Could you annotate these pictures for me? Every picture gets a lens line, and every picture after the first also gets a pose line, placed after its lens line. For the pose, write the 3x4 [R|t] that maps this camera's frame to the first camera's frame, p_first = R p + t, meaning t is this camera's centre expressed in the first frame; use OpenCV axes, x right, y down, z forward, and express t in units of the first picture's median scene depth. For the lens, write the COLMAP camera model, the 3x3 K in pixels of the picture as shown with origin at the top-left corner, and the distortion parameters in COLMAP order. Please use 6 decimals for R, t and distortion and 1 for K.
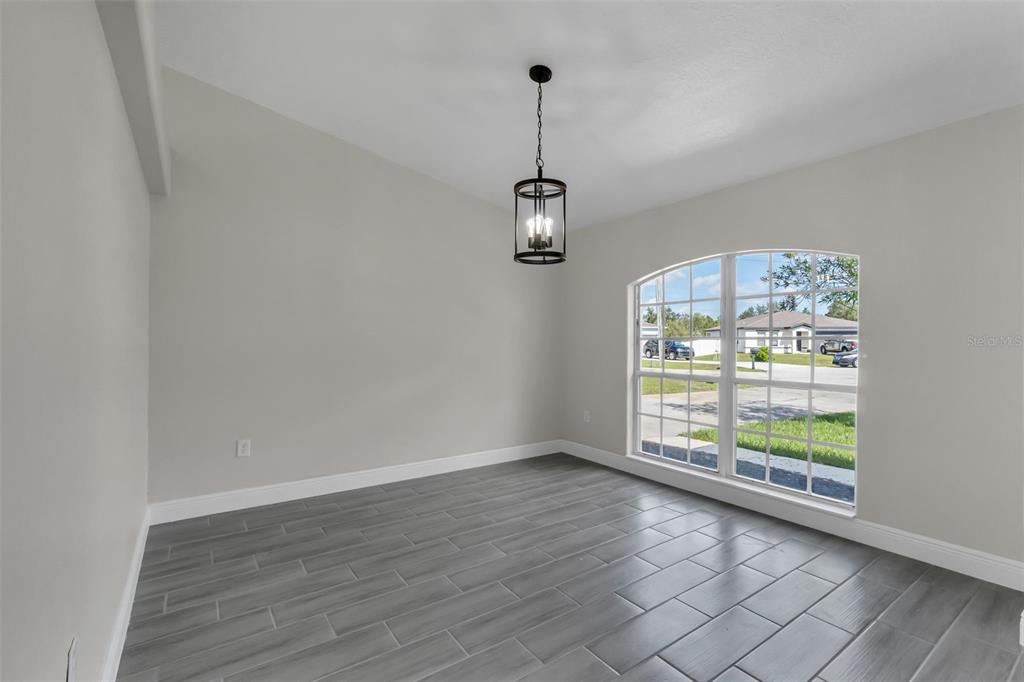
lens RADIAL K [[444.2, 0, 509.6], [0, 444.2, 340.6], [0, 0, 1]] dist [-0.001322, -0.000289]
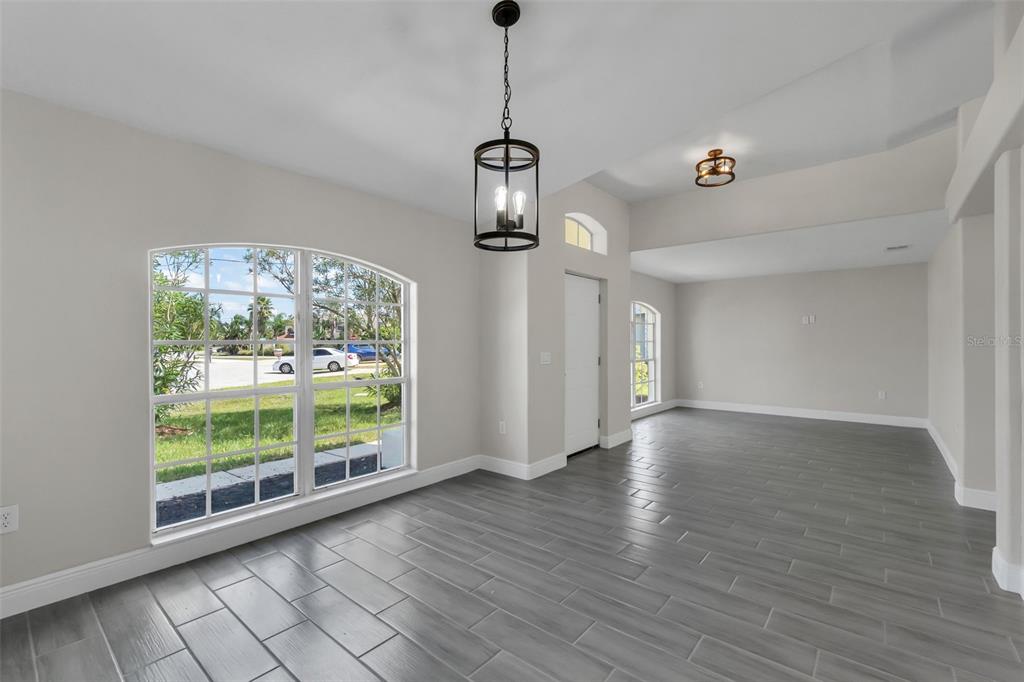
lens RADIAL K [[444.2, 0, 509.6], [0, 444.2, 340.6], [0, 0, 1]] dist [-0.001322, -0.000289]
pose [[-0.260103, 0.001125, 0.965580, -0.696893], [-0.003161, 0.999993, -0.002016, -0.007501], [-0.965576, -0.003576, -0.260098, 1.189003]]
